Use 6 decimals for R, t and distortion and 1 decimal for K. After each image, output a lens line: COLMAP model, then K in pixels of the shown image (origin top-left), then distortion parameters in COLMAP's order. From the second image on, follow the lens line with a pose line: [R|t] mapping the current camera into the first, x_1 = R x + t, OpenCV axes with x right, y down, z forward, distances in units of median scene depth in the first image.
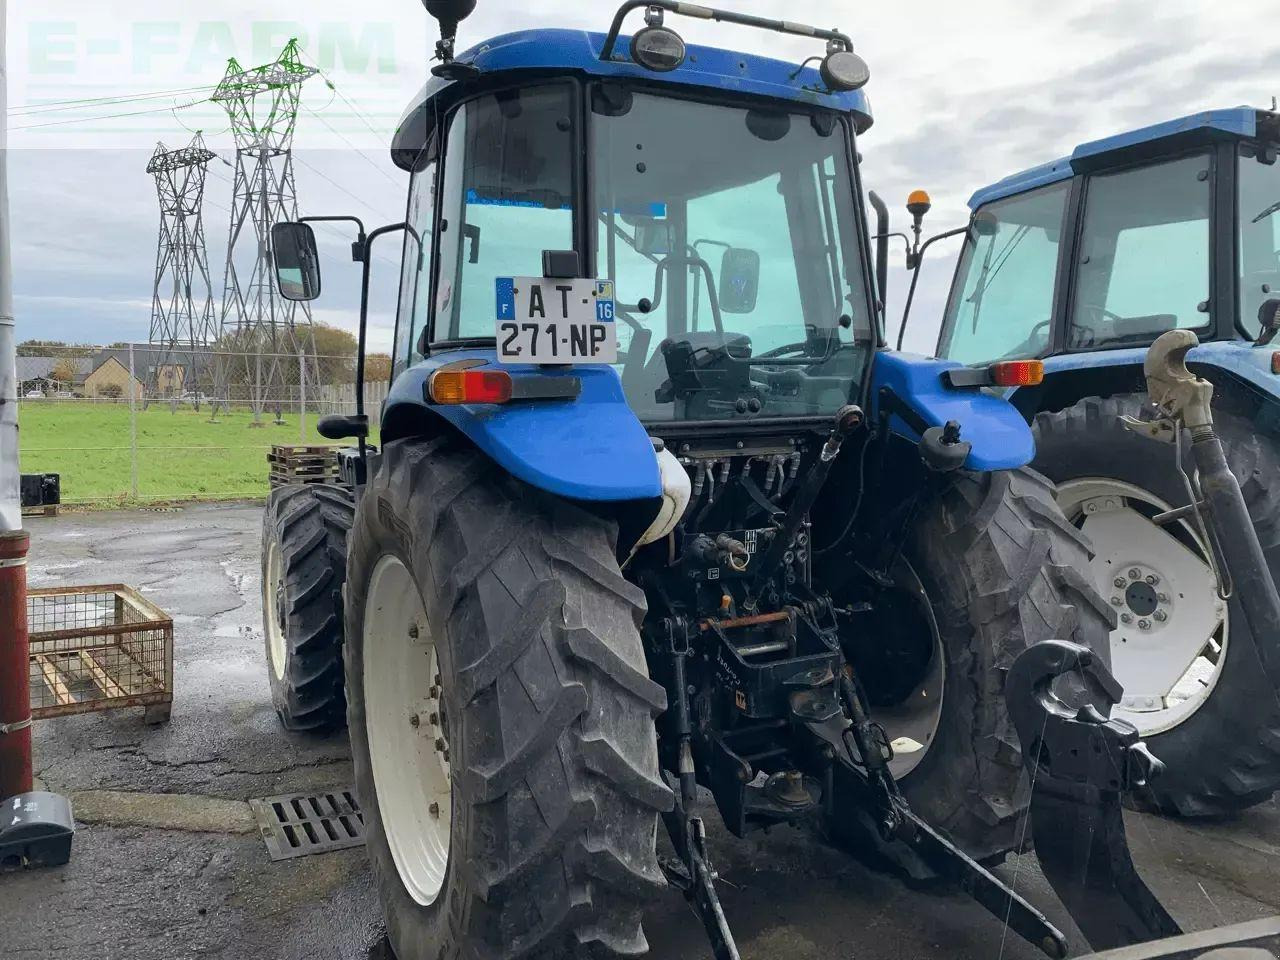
lens RADIAL K [[1089.2, 0, 640.0], [0, 1089.2, 480.0], [0, 0, 1]] dist [0.111612, -0.220909]
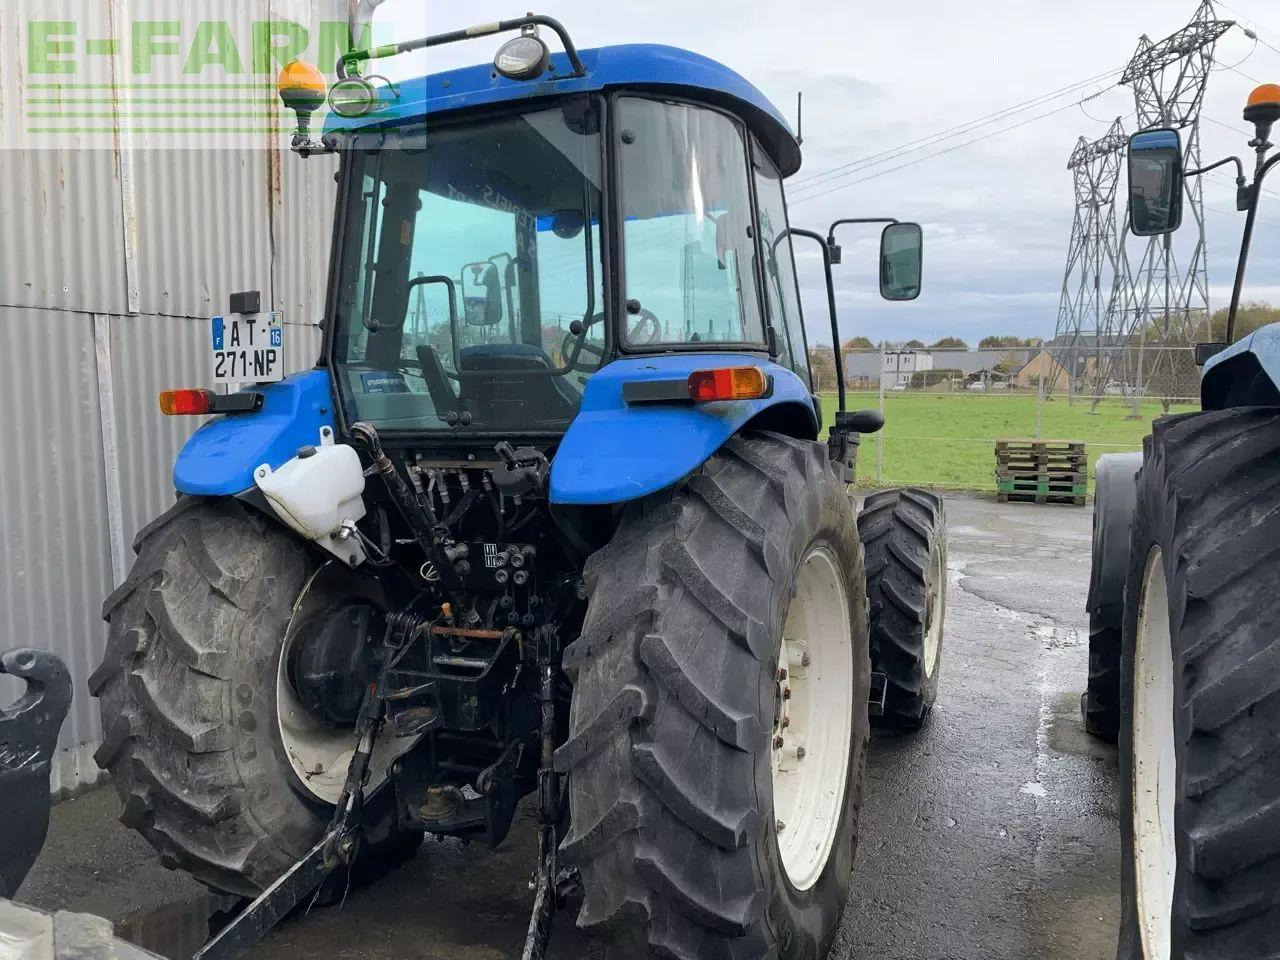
lens RADIAL K [[1093.1, 0, 640.0], [0, 1093.1, 480.0], [0, 0, 1]] dist [-0.001209, 0.004266]
pose [[0.544429, 0.070687, -0.835823, 0.214409], [-0.058633, 0.997213, 0.046144, -0.014136], [0.836755, 0.023885, 0.547056, 0.123604]]
